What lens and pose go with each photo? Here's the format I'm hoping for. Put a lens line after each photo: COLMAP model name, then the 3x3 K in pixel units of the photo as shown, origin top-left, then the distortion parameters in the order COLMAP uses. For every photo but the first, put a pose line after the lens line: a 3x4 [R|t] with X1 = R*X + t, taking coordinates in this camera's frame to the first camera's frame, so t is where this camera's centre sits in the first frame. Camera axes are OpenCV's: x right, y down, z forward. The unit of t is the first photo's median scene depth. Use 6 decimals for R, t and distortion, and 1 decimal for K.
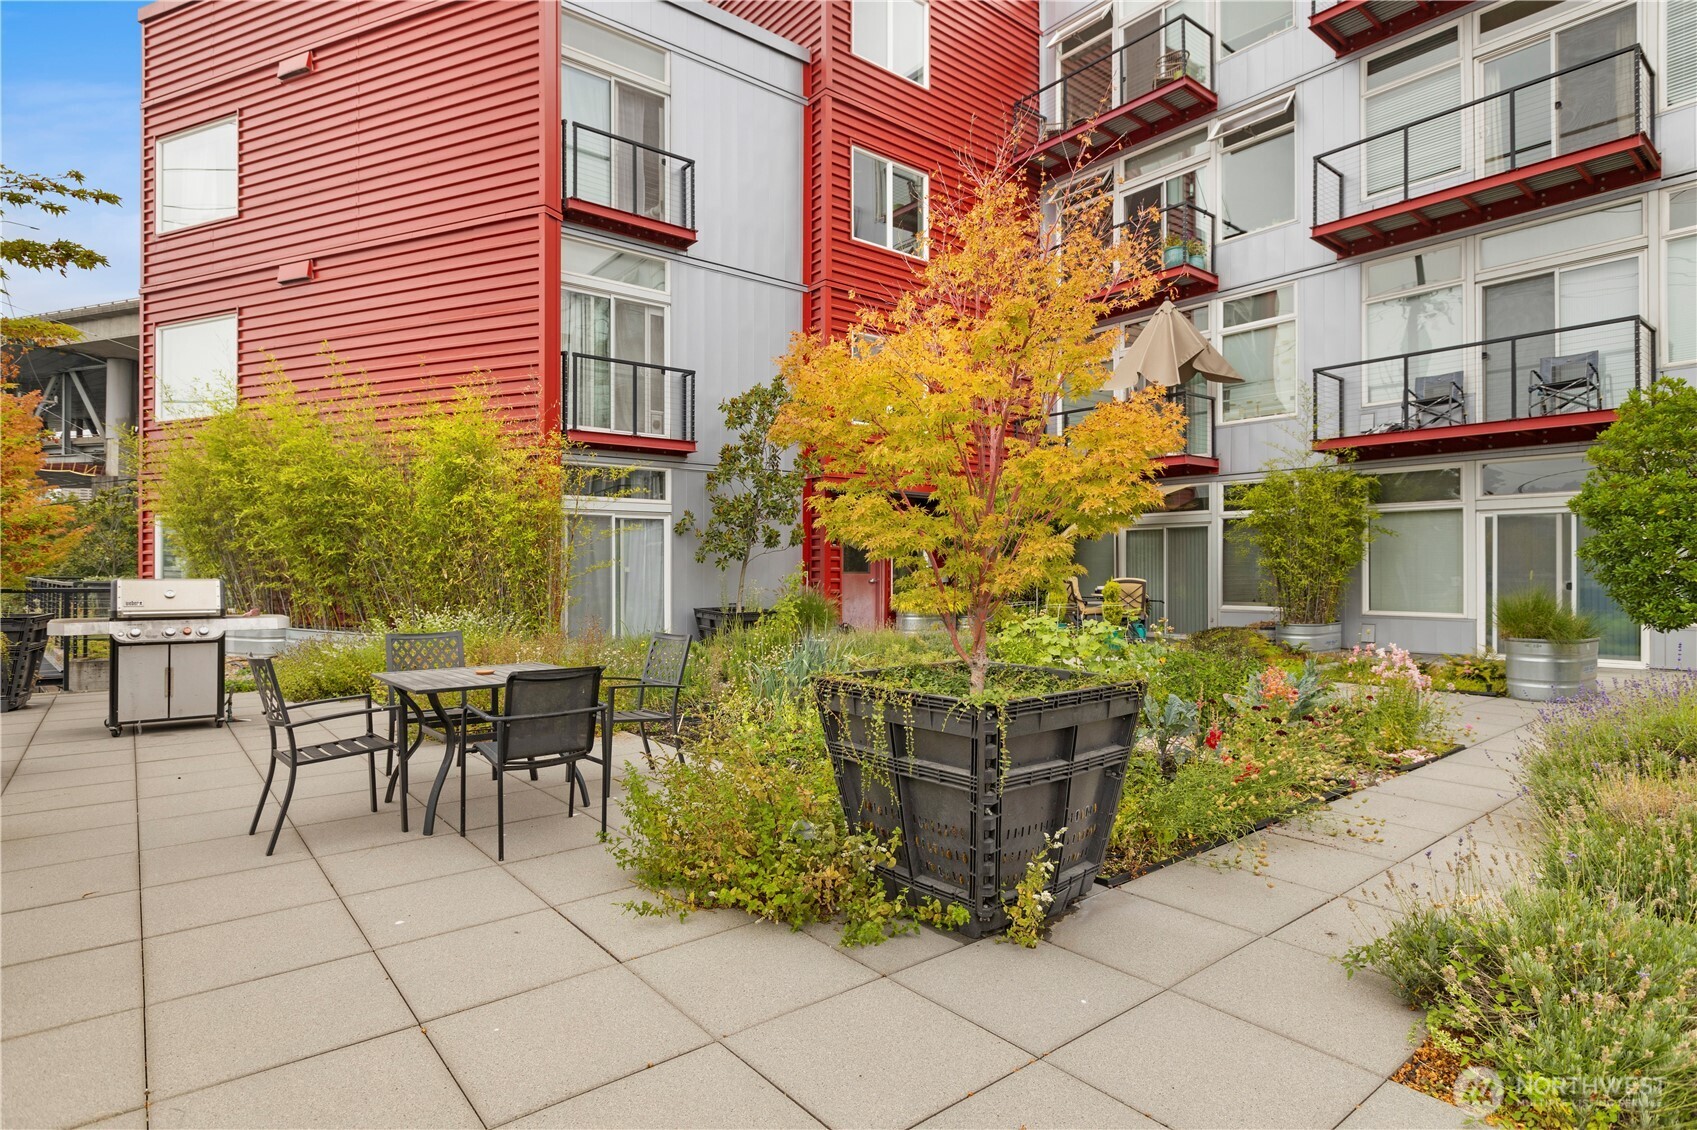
lens RADIAL K [[902.5, 0, 848.5], [0, 902.5, 565.0], [0, 0, 1]] dist [0.000955, 0.000135]
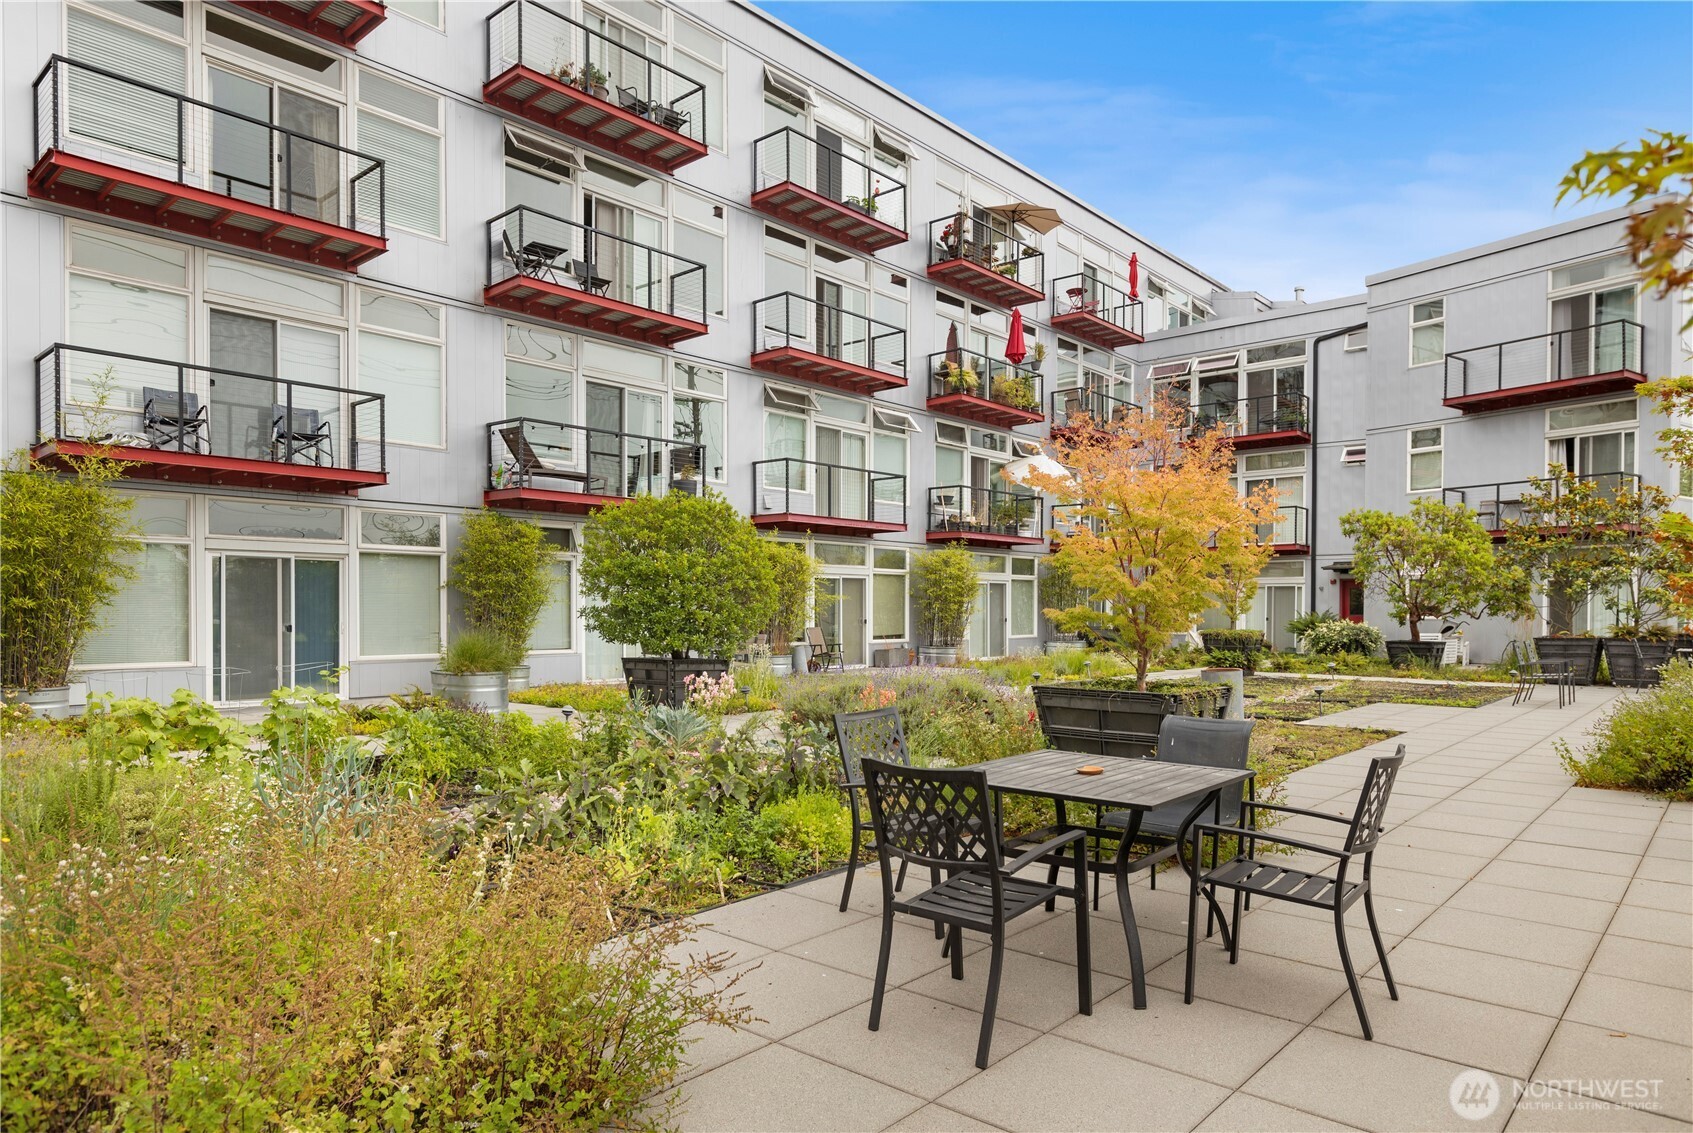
lens RADIAL K [[1049.3, 0, 850.2], [0, 1049.3, 622.3], [0, 0, 1]] dist [0.000522, 0.001602]
pose [[-0.157573, -0.013188, 0.987419, -0.476614], [-0.009965, 0.999881, 0.011764, -0.004428], [-0.987457, -0.007986, -0.157686, 0.524661]]
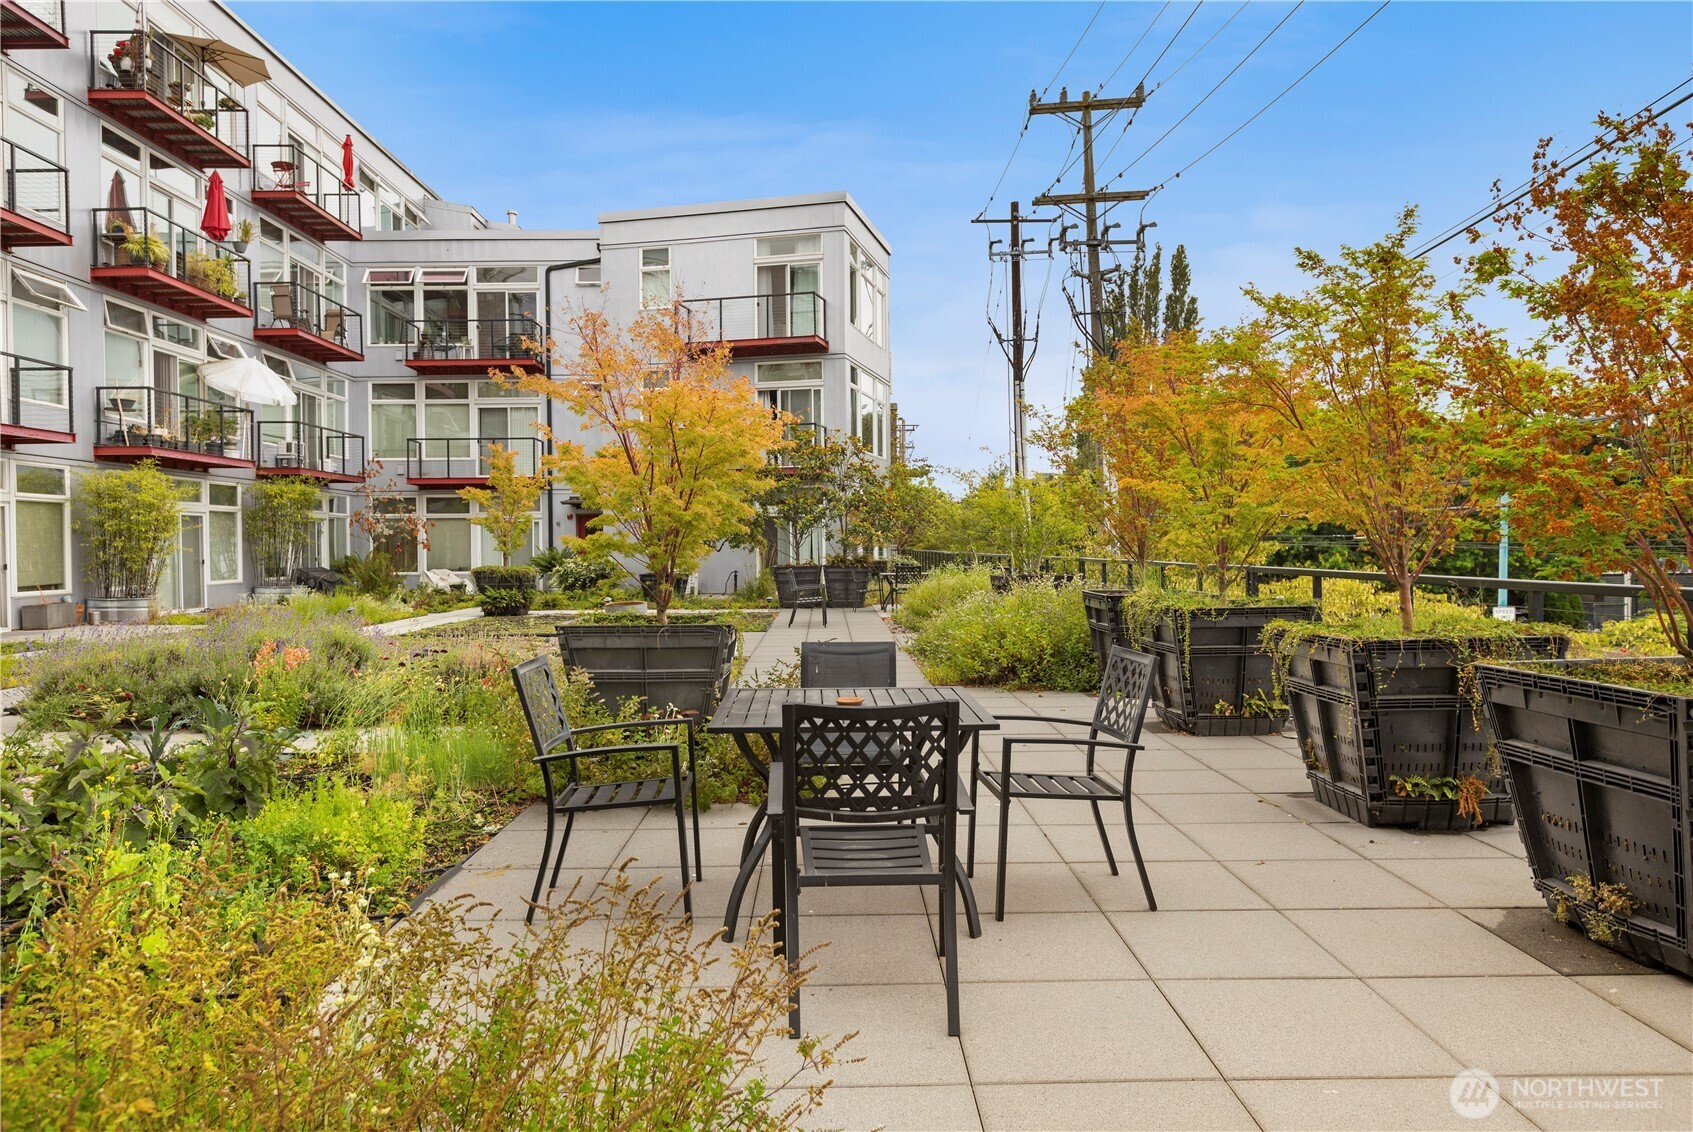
lens RADIAL K [[1132.7, 0, 846.5], [0, 1132.7, 566.0], [0, 0, 1]] dist [-0.000018, -0.005272]
pose [[-0.778433, -0.004349, 0.627712, -0.369278], [0.004472, 0.999912, 0.012474, 0.001730], [-0.627711, 0.012517, -0.778346, 0.652222]]
